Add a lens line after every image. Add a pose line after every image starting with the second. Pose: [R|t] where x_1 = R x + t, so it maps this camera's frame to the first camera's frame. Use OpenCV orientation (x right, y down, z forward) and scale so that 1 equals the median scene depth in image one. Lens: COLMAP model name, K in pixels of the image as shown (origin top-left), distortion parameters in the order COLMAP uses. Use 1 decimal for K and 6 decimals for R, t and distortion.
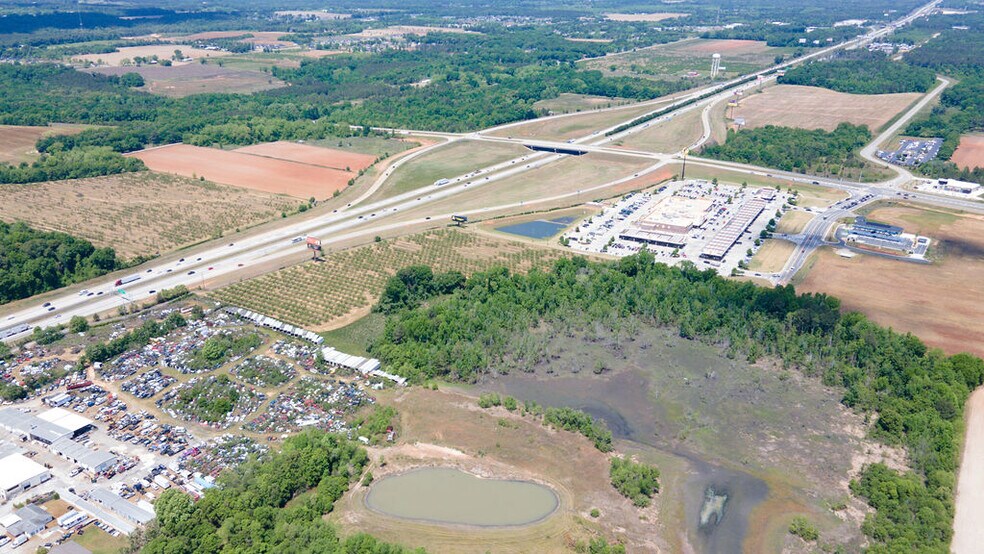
lens RADIAL K [[818.6, 0, 481.5], [0, 818.6, 275.8], [0, 0, 1]] dist [0.046207, -0.001747]
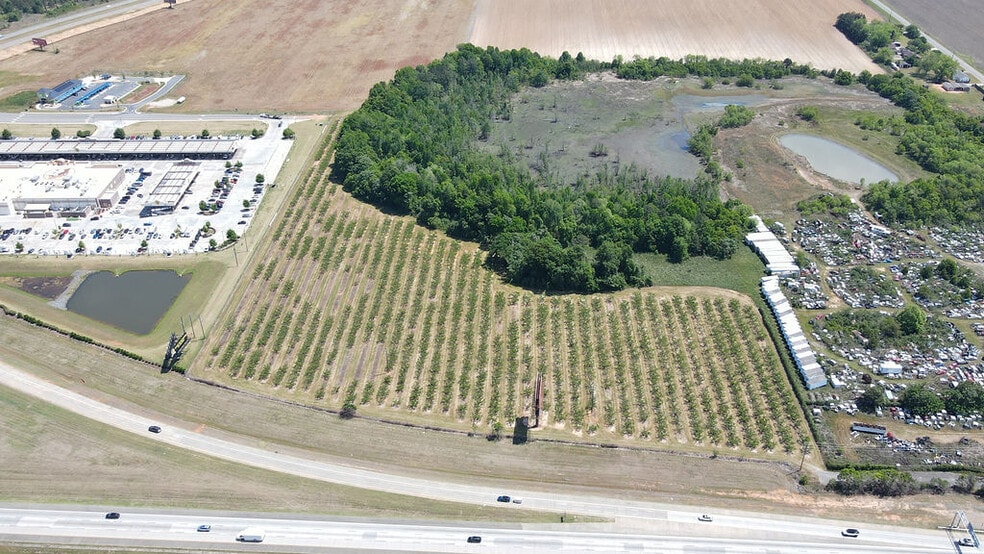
lens RADIAL K [[820.7, 0, 492.0], [0, 820.7, 277.0], [0, 0, 1]] dist [0.003685, 0.020118]
pose [[-0.489503, -0.472373, 0.732974, -0.454562], [0.300140, 0.697934, 0.650234, -0.359881], [-0.818720, 0.538286, -0.199863, 0.979413]]
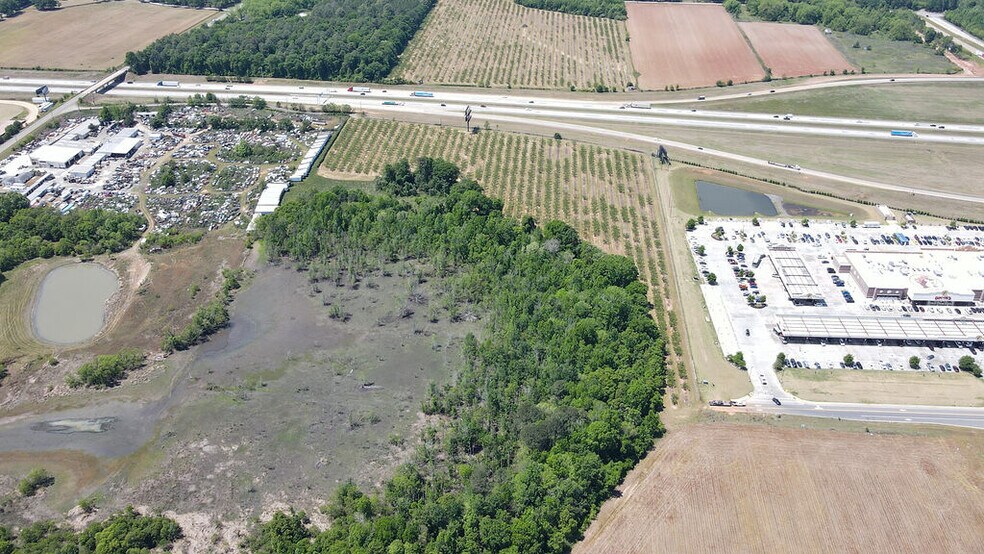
lens RADIAL K [[820.7, 0, 492.0], [0, 820.7, 277.0], [0, 0, 1]] dist [0.003685, 0.020118]
pose [[0.452168, 0.460339, -0.763958, 0.618915], [-0.313243, 0.883920, 0.347224, -0.202289], [0.835119, 0.082301, 0.543878, 0.442643]]
